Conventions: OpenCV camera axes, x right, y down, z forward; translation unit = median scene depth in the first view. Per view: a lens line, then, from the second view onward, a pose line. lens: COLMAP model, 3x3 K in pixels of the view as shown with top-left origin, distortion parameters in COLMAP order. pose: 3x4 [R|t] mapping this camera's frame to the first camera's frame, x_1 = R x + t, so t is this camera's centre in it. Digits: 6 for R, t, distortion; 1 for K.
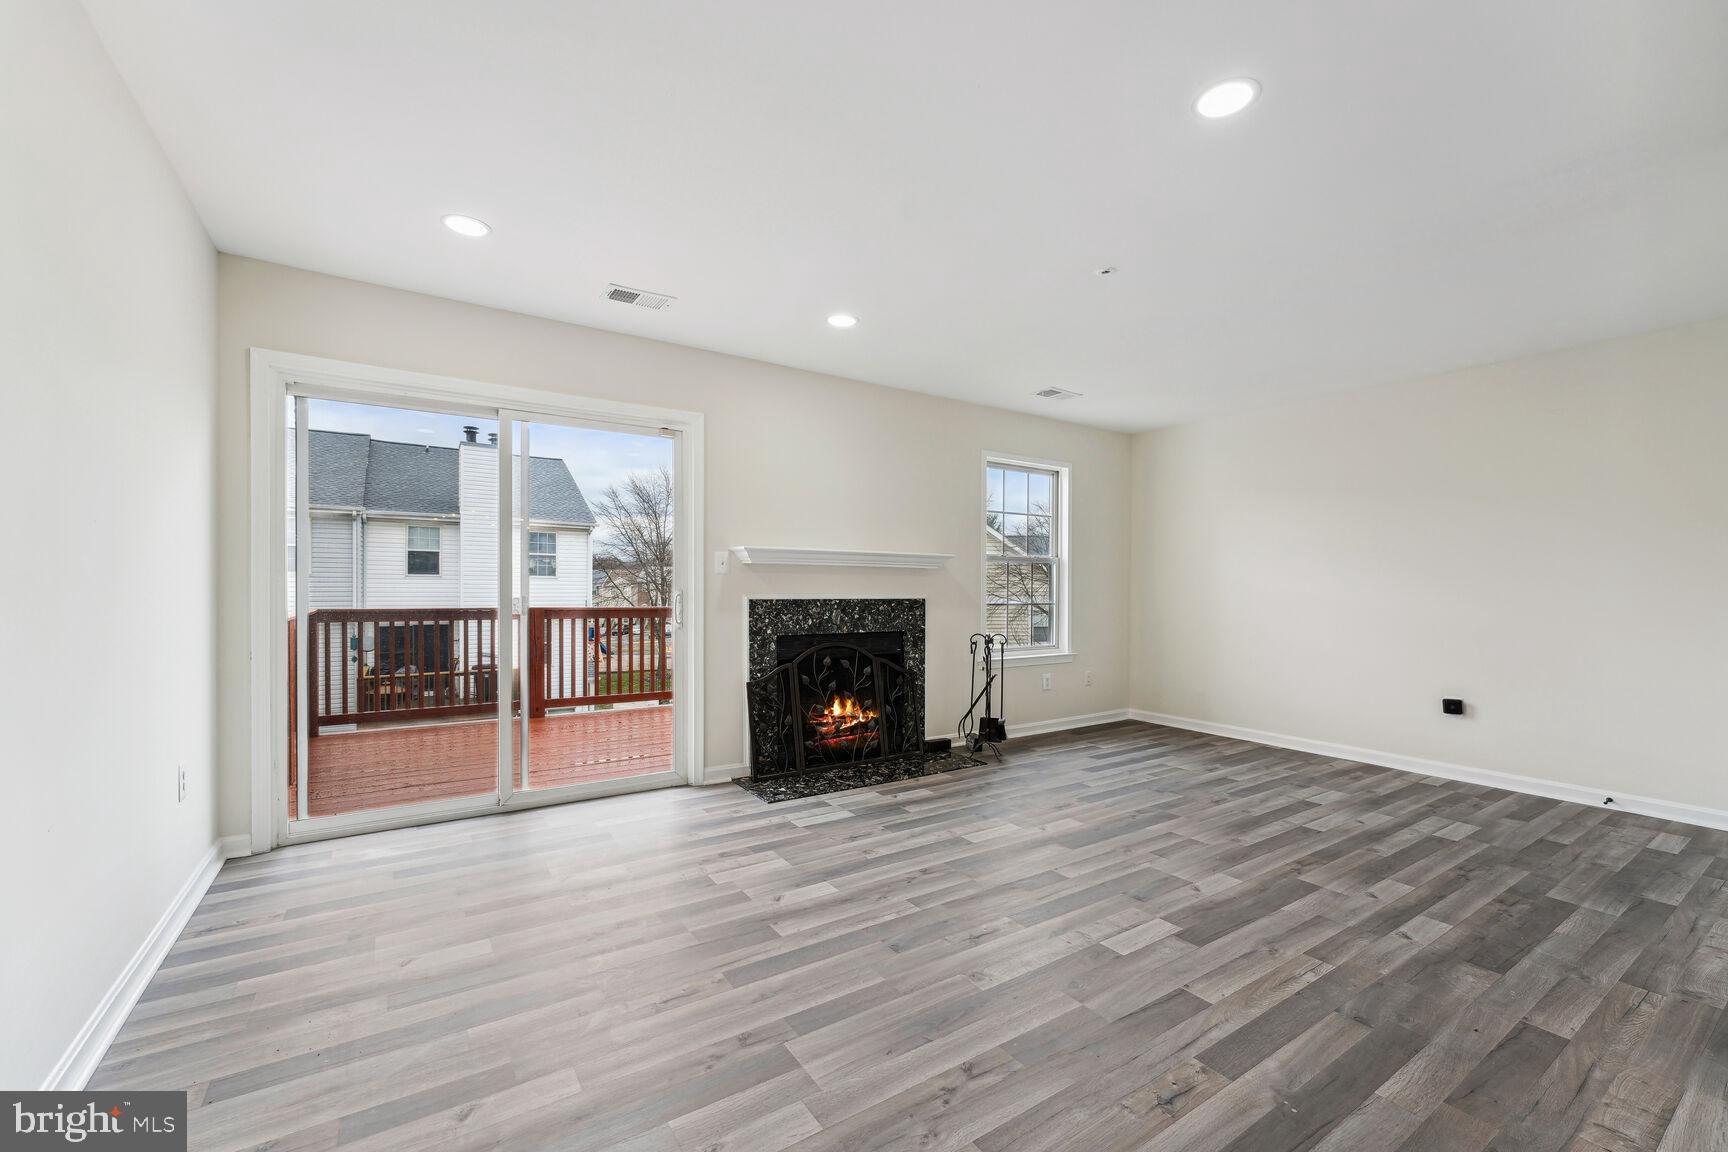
lens RADIAL K [[692.4, 0, 851.9], [0, 692.4, 592.3], [0, 0, 1]] dist [-0.006220, 0.000086]
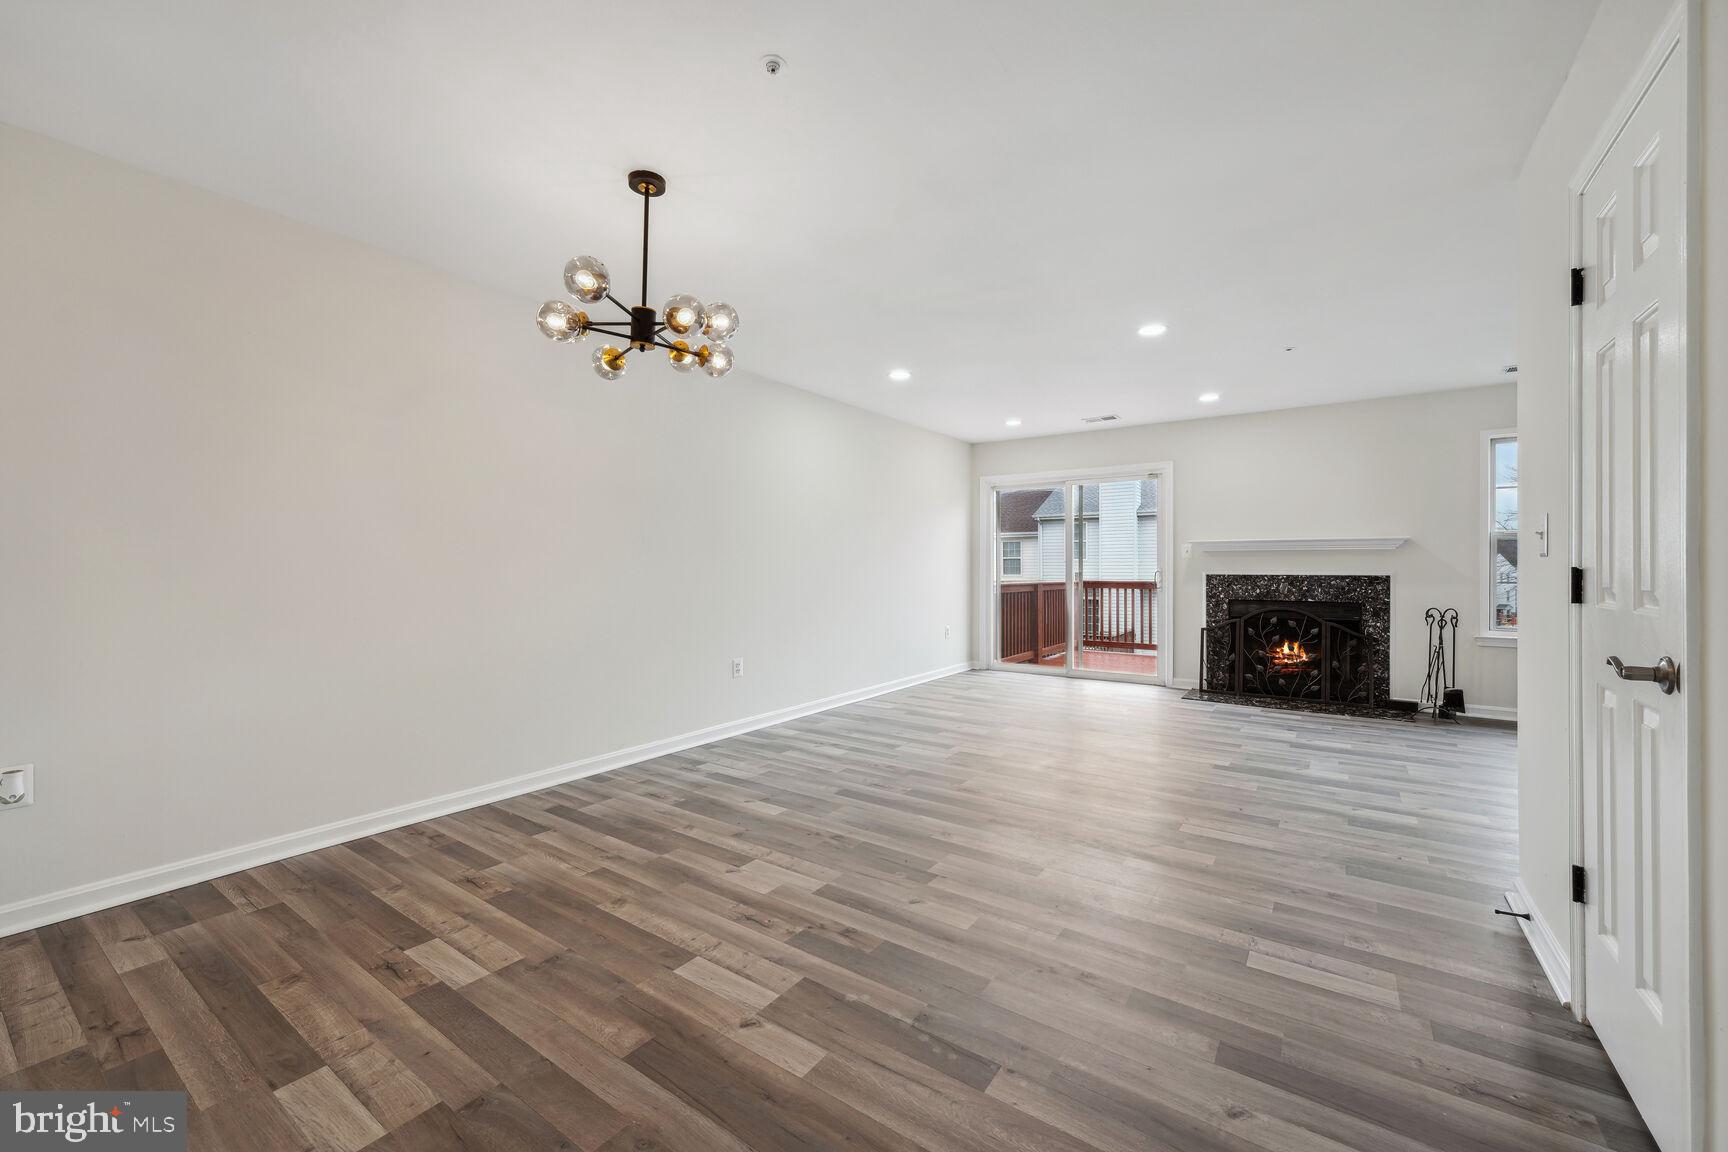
lens RADIAL K [[692.4, 0, 867.8], [0, 692.4, 559.7], [0, 0, 1]] dist [-0.006220, 0.000086]
pose [[0.371747, -0.014898, -0.928215, 0.854784], [-0.005028, 0.999824, -0.018061, 0.007955], [0.928321, 0.011381, 0.371606, -0.227956]]
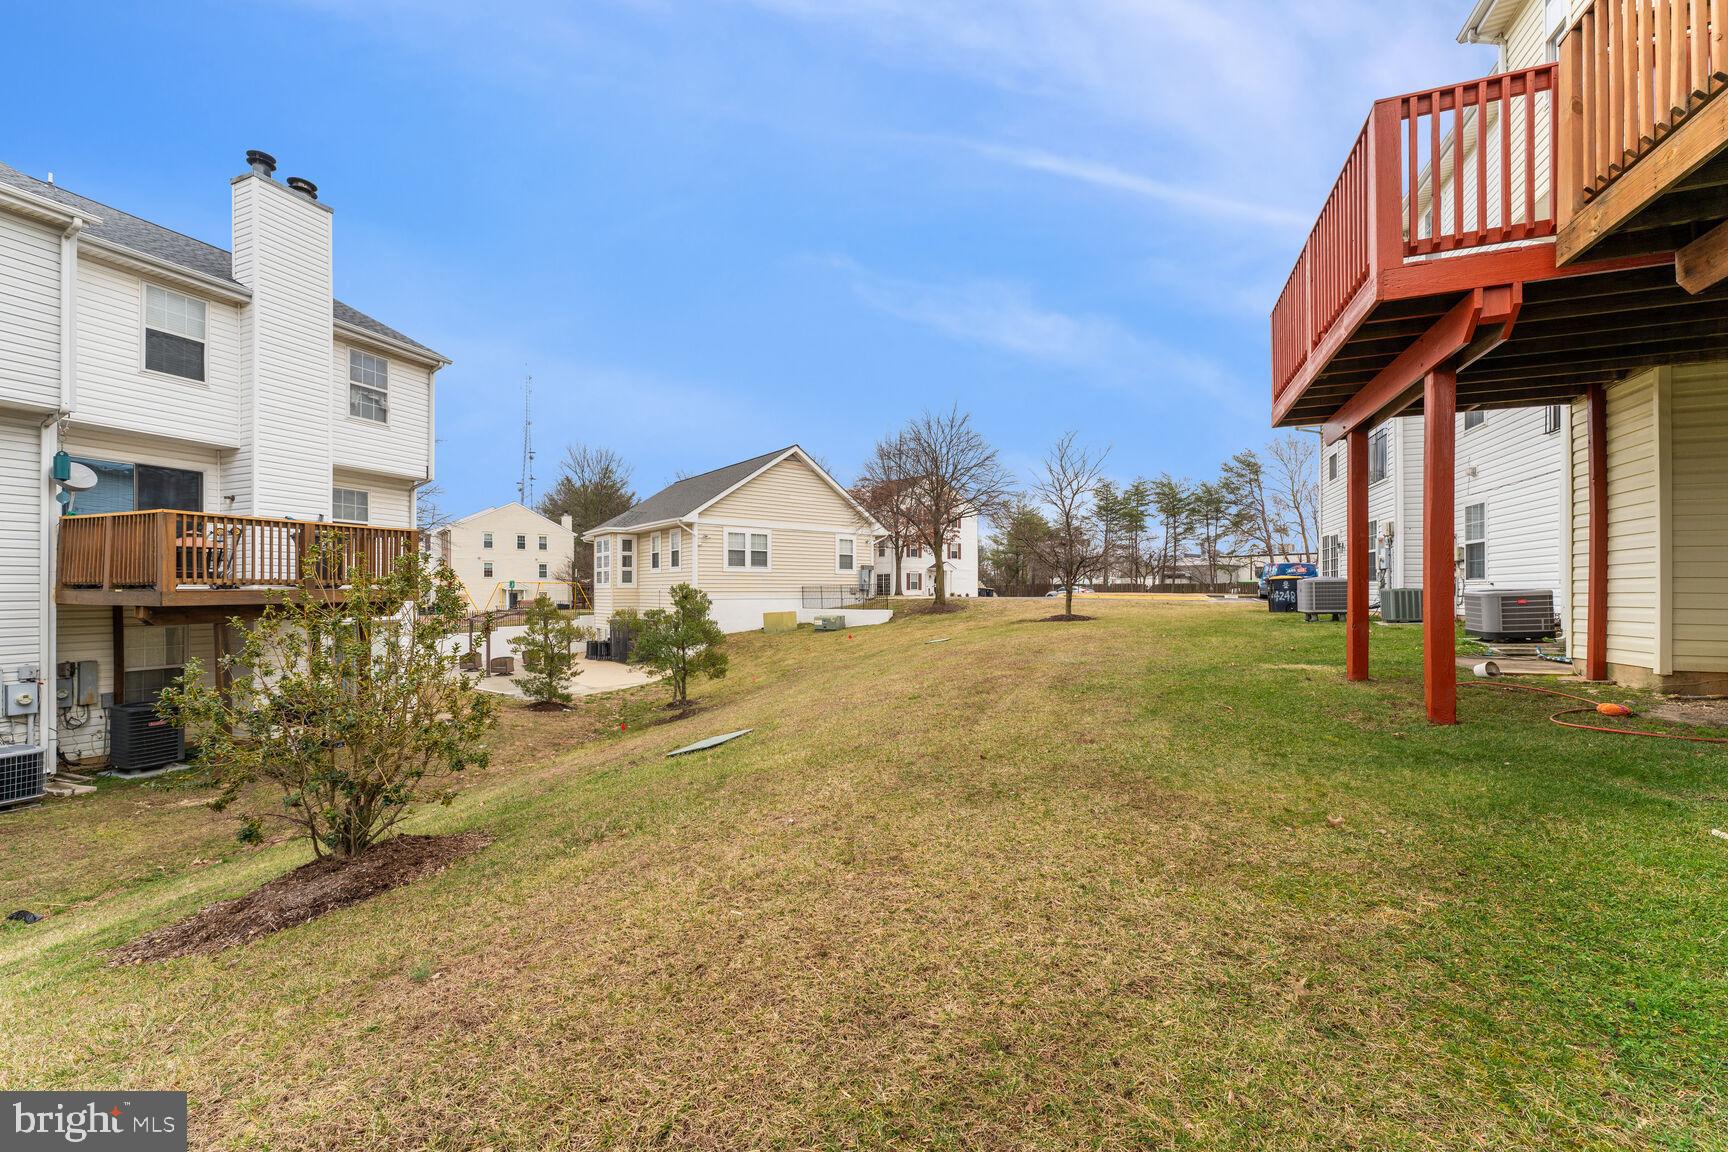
lens RADIAL K [[692.4, 0, 864.2], [0, 692.4, 588.5], [0, 0, 1]] dist [-0.006220, 0.000086]
pose [[0.815364, -0.003312, 0.578939, -1.849866], [0.006916, 0.999968, -0.004019, 0.614290], [-0.578907, 0.007281, 0.815361, 0.731728]]
